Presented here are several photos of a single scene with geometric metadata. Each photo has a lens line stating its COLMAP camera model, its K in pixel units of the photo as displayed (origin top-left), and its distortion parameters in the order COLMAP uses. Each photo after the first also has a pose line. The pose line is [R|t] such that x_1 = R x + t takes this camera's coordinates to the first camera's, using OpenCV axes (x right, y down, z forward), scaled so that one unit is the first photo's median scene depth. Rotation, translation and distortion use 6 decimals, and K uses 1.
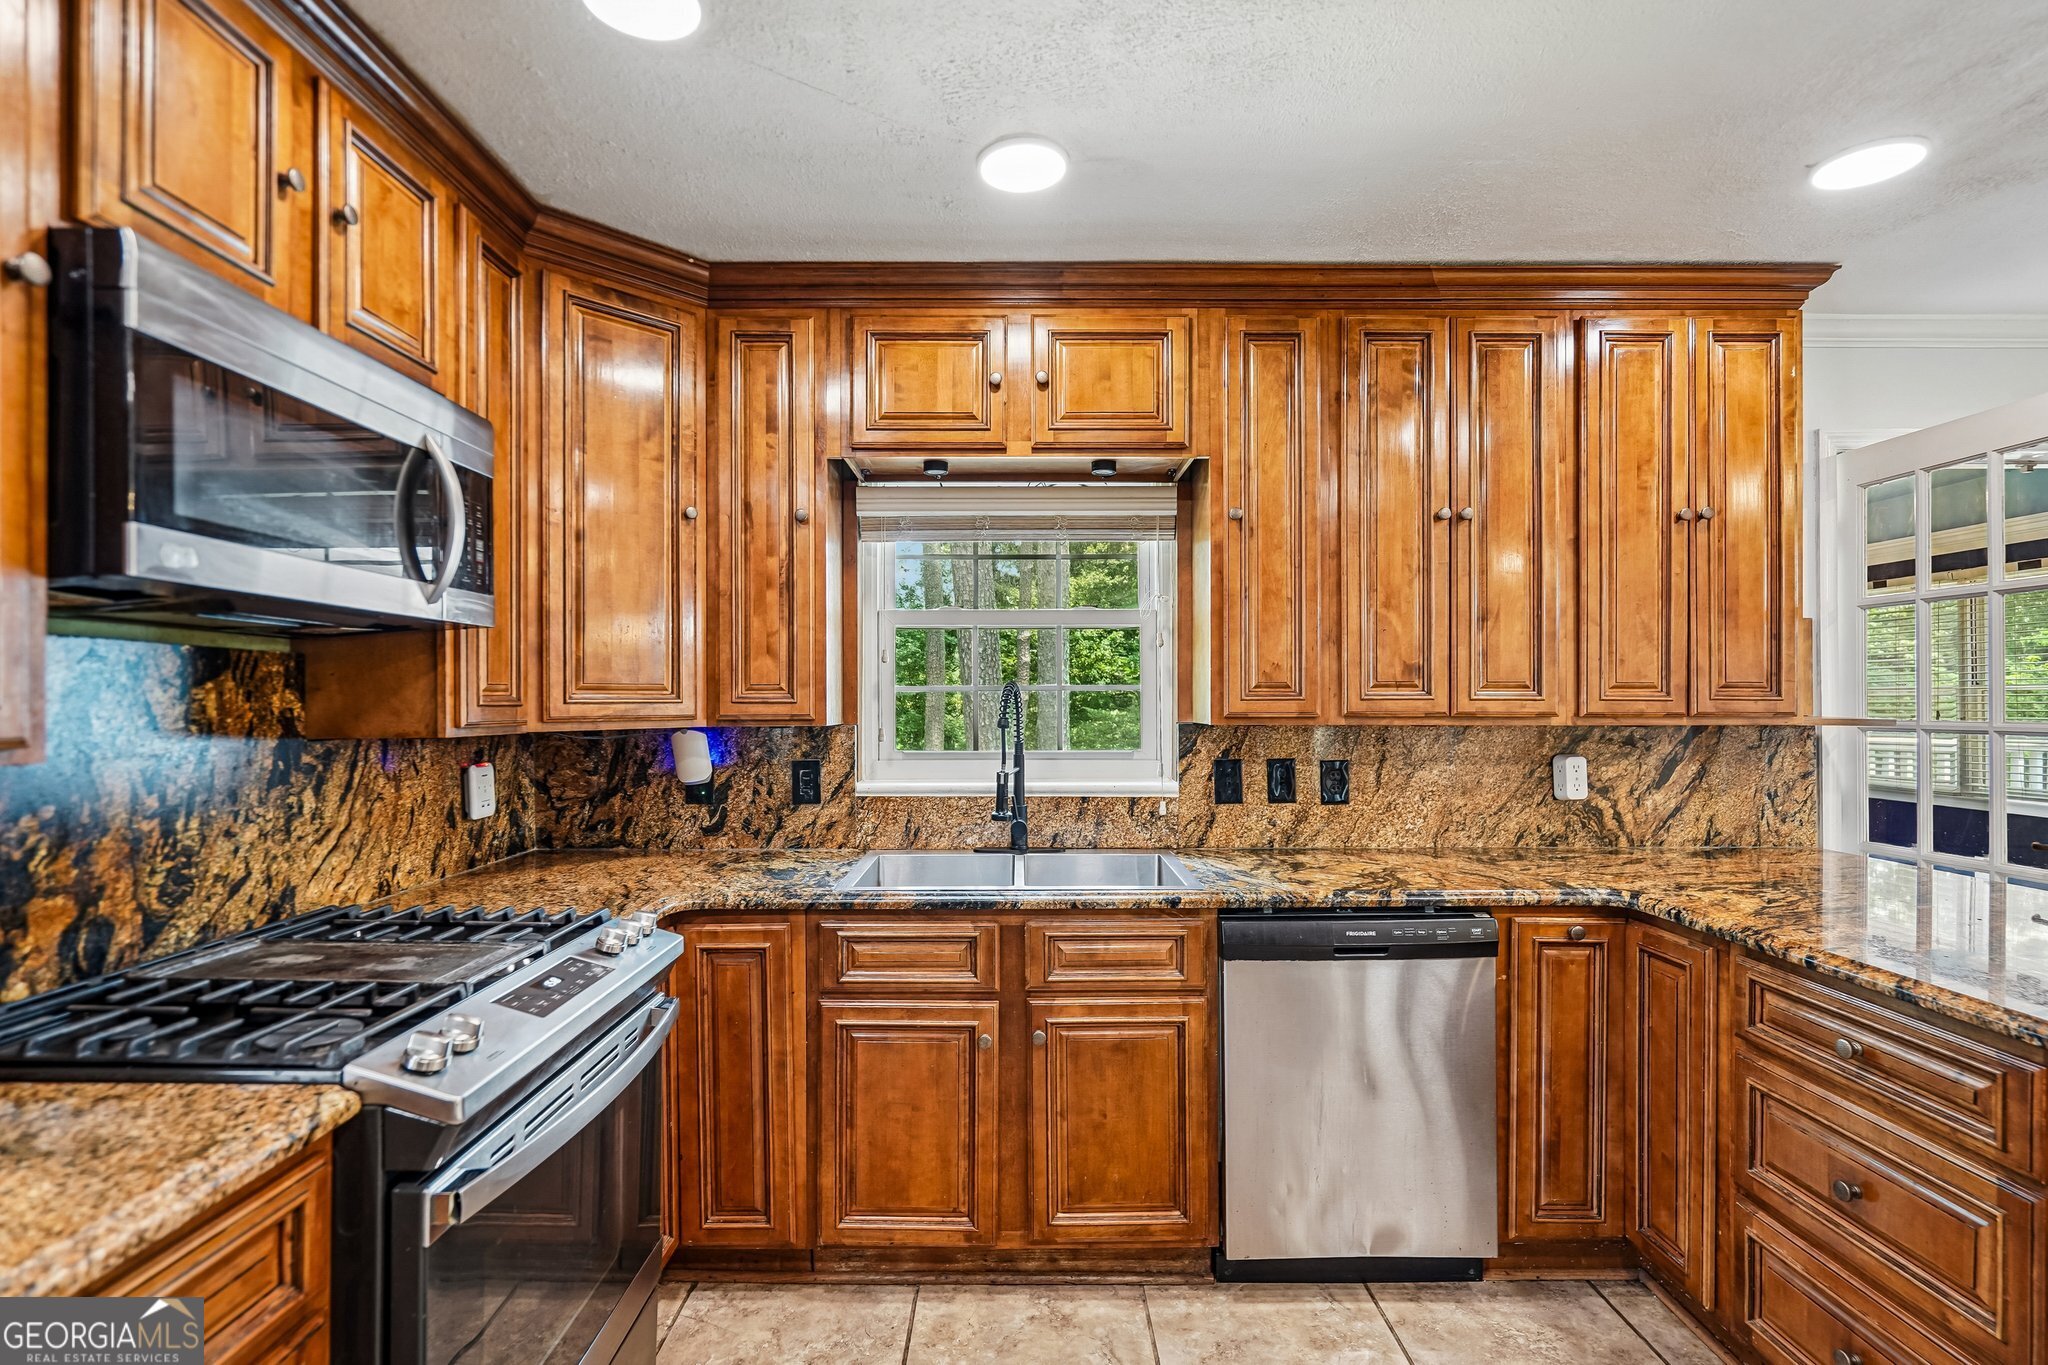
lens RADIAL K [[959.5, 0, 1018.0], [0, 959.5, 700.5], [0, 0, 1]] dist [0.001045, -0.001595]
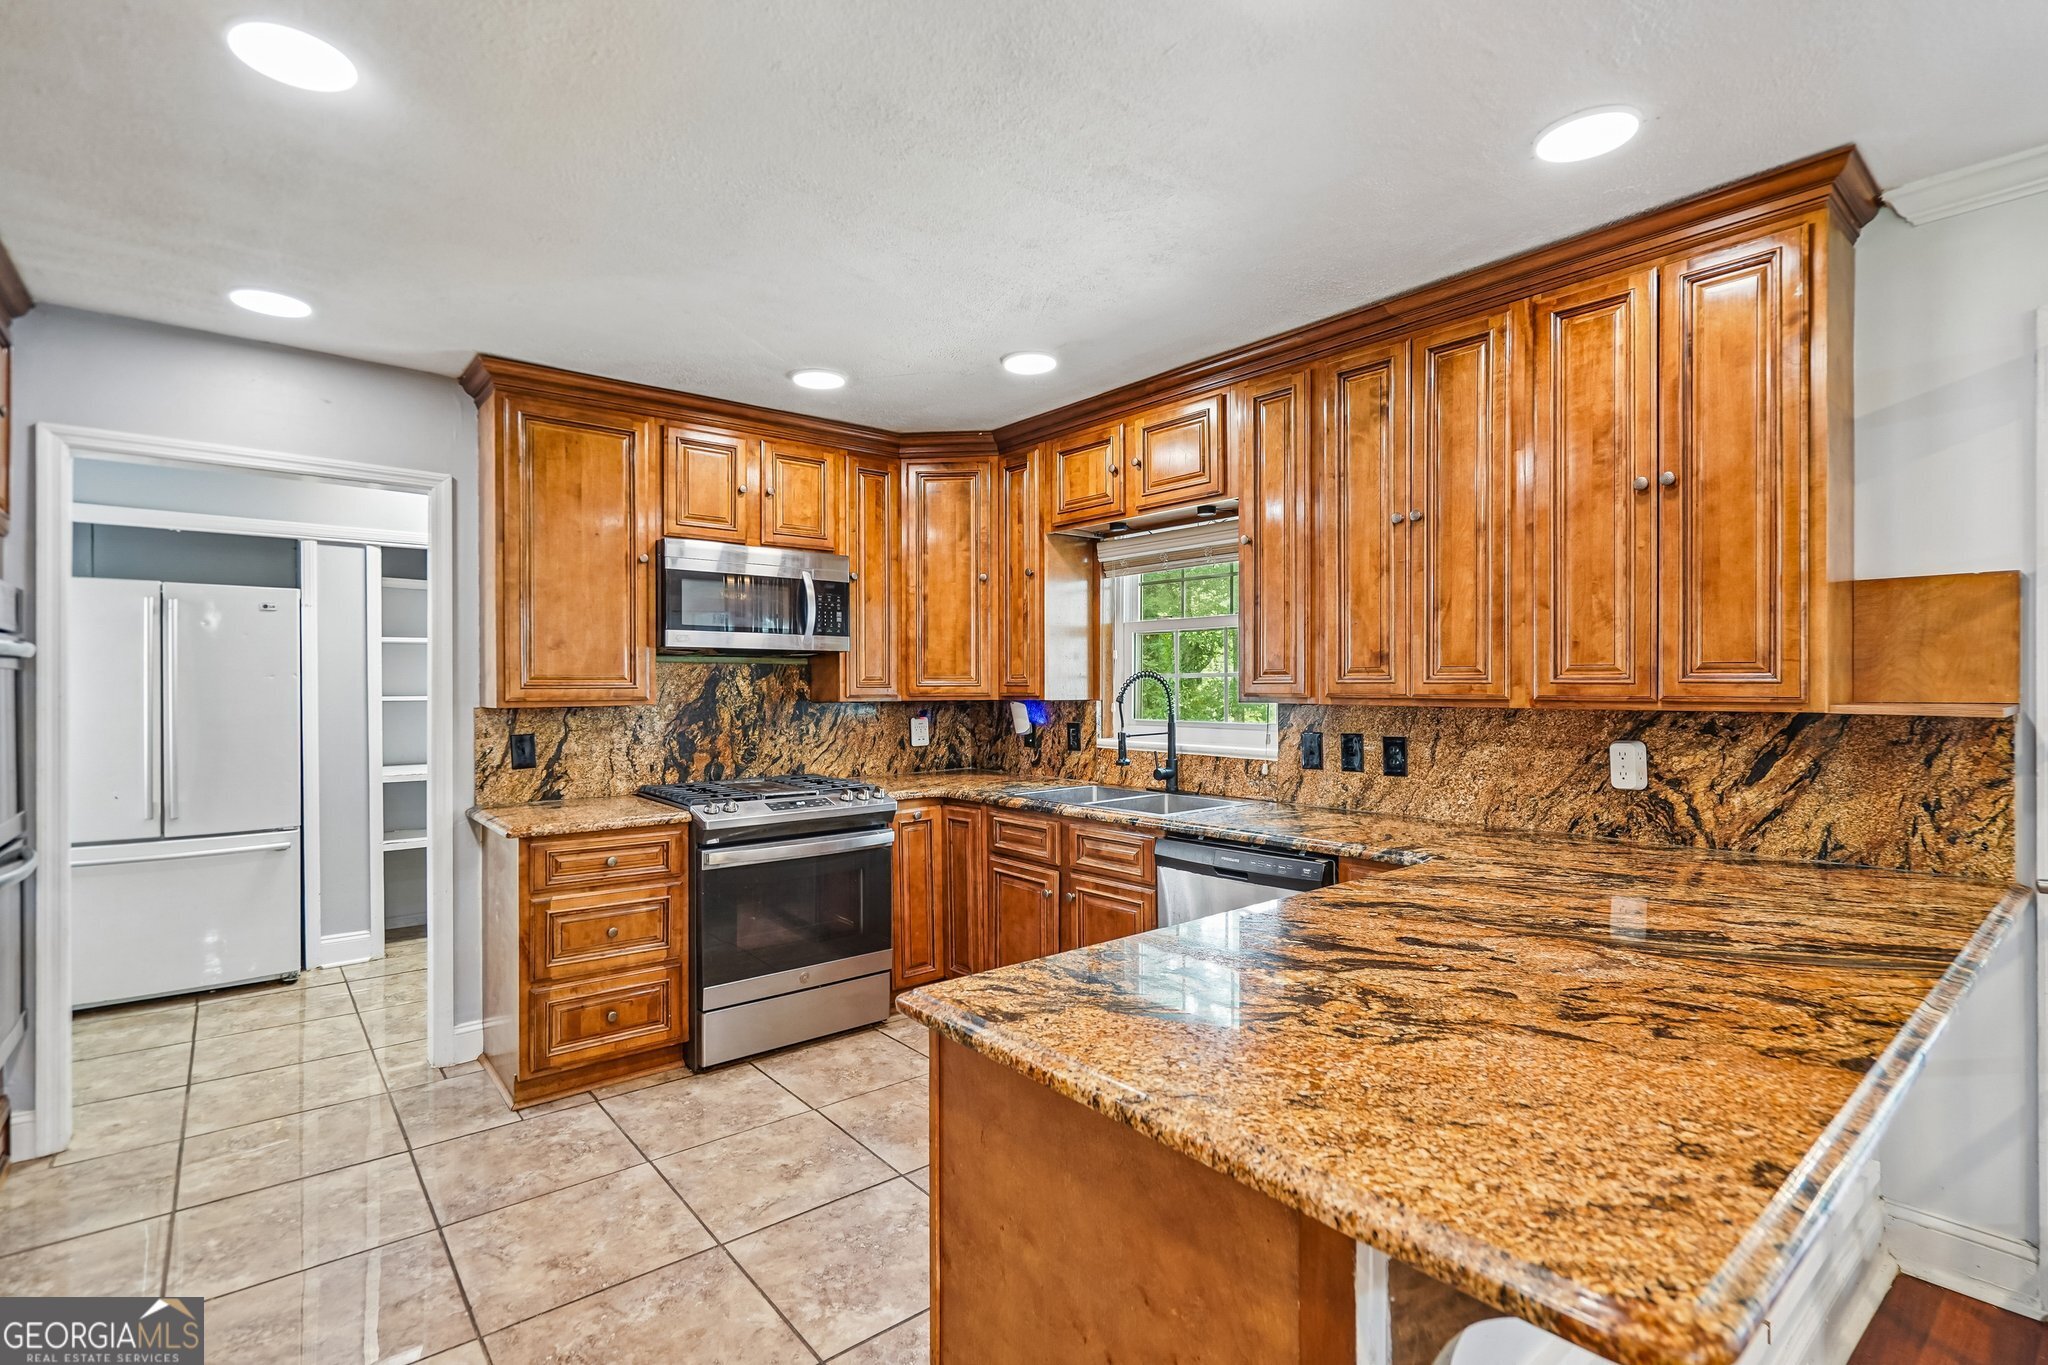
lens RADIAL K [[959.5, 0, 1028.9], [0, 959.5, 687.4], [0, 0, 1]] dist [0.001045, -0.001595]
pose [[0.639267, 0.001681, -0.768983, 1.028045], [0.003023, 0.999984, 0.004700, -0.002364], [0.768979, -0.005329, 0.639252, -0.053807]]
